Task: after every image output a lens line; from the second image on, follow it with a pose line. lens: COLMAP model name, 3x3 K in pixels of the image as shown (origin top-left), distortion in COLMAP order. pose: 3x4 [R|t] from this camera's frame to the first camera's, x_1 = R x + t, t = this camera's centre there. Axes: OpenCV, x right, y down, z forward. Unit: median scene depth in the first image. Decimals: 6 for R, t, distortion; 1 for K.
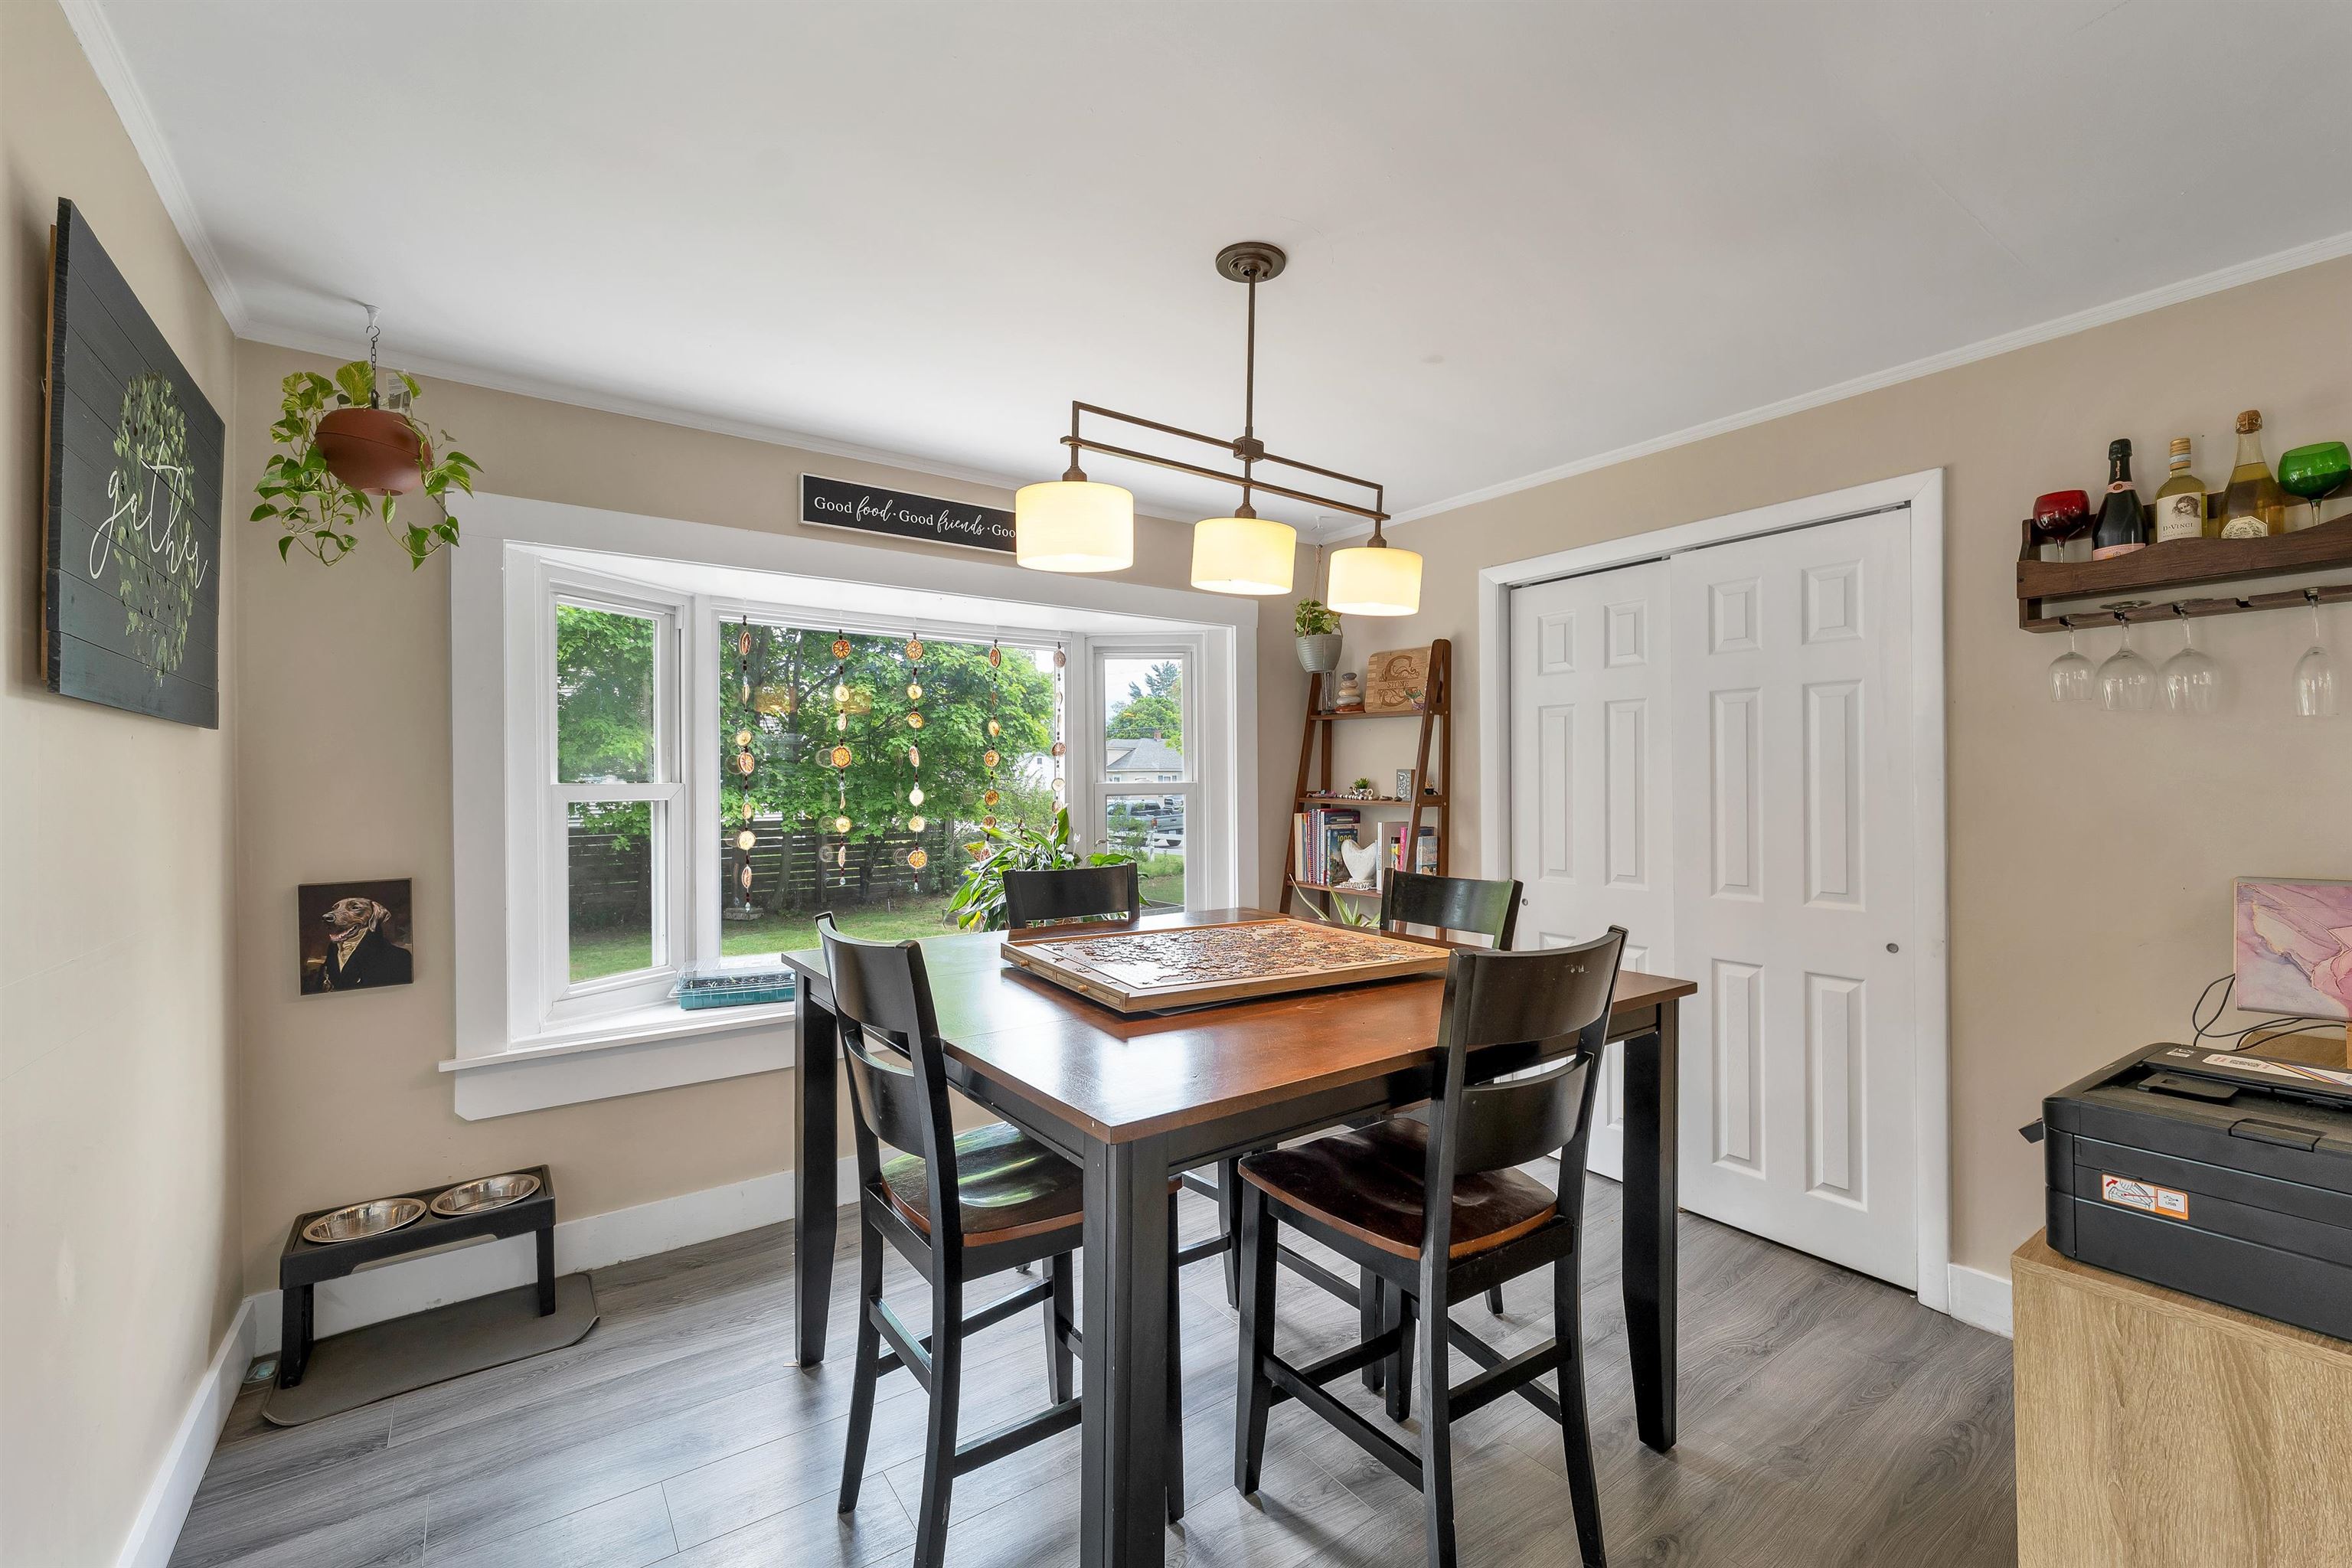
lens RADIAL K [[985.8, 0, 1158.3], [0, 985.8, 785.7], [0, 0, 1]] dist [0.002473, -0.001182]
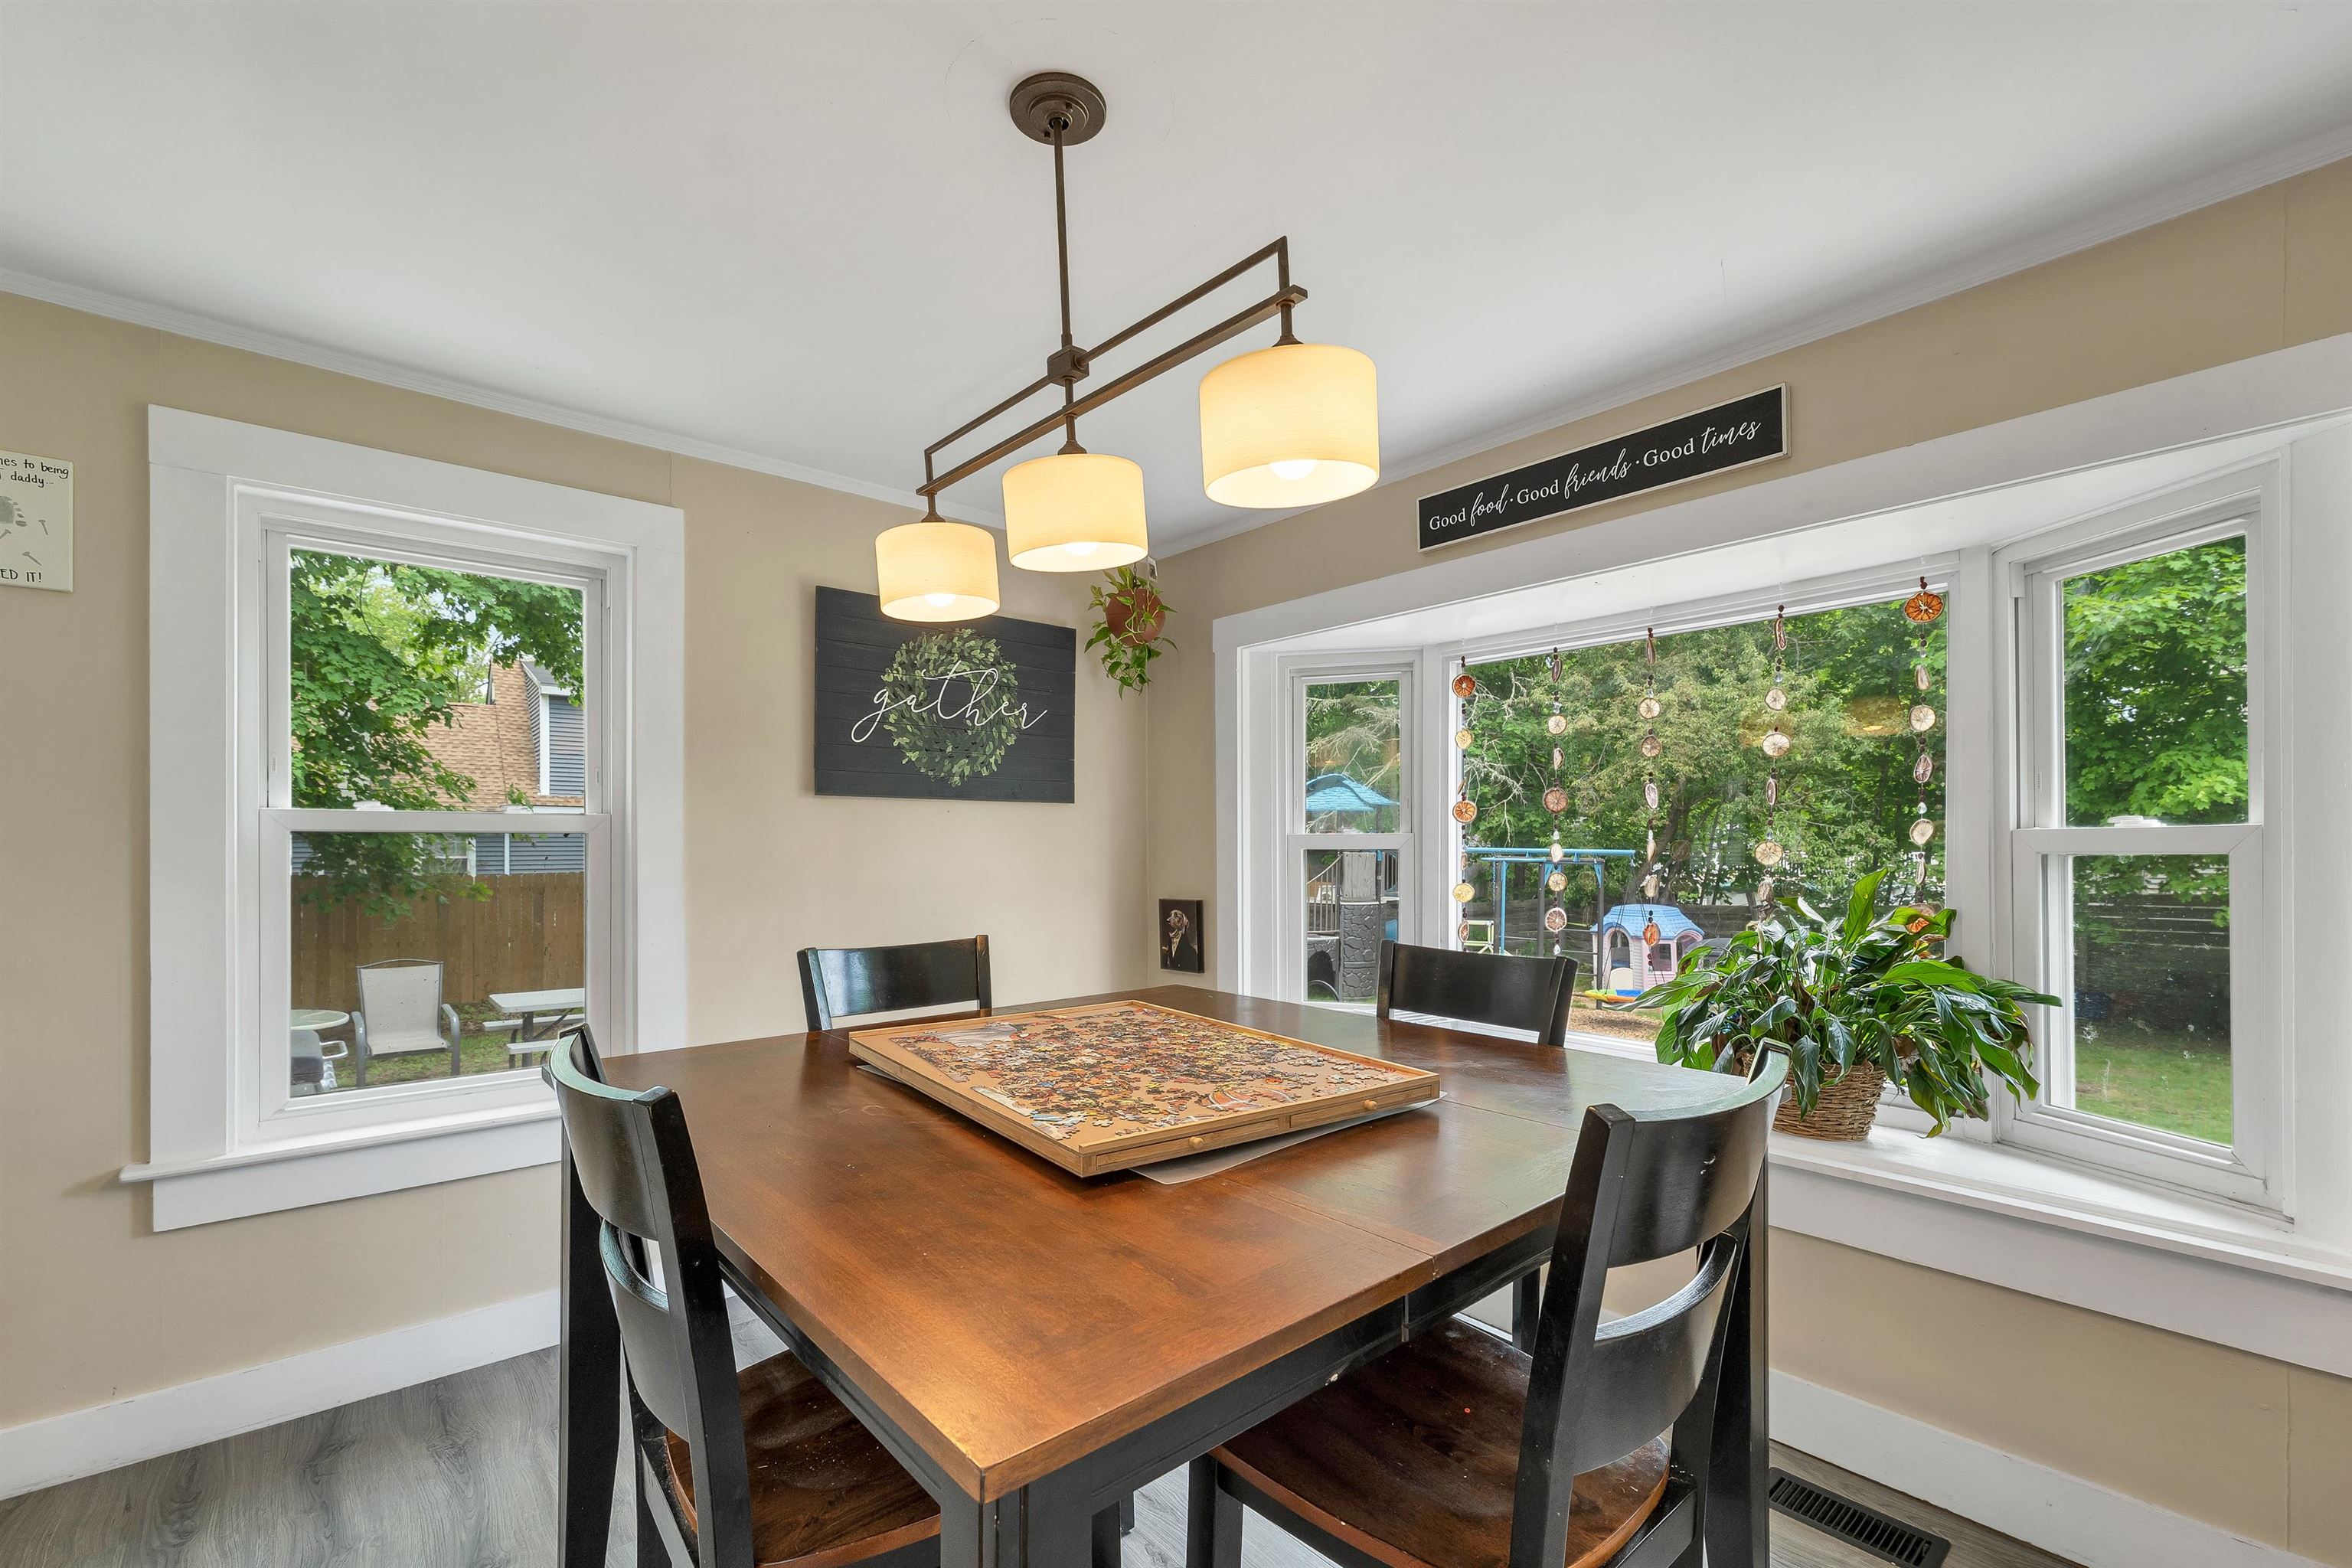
lens RADIAL K [[985.8, 0, 1159.2], [0, 985.8, 835.2], [0, 0, 1]] dist [0.002473, -0.001182]
pose [[0.092515, 0.000120, -0.995711, 0.665766], [-0.000425, 1.000000, 0.000081, 0.000495], [0.995711, 0.000416, 0.092515, 0.821849]]
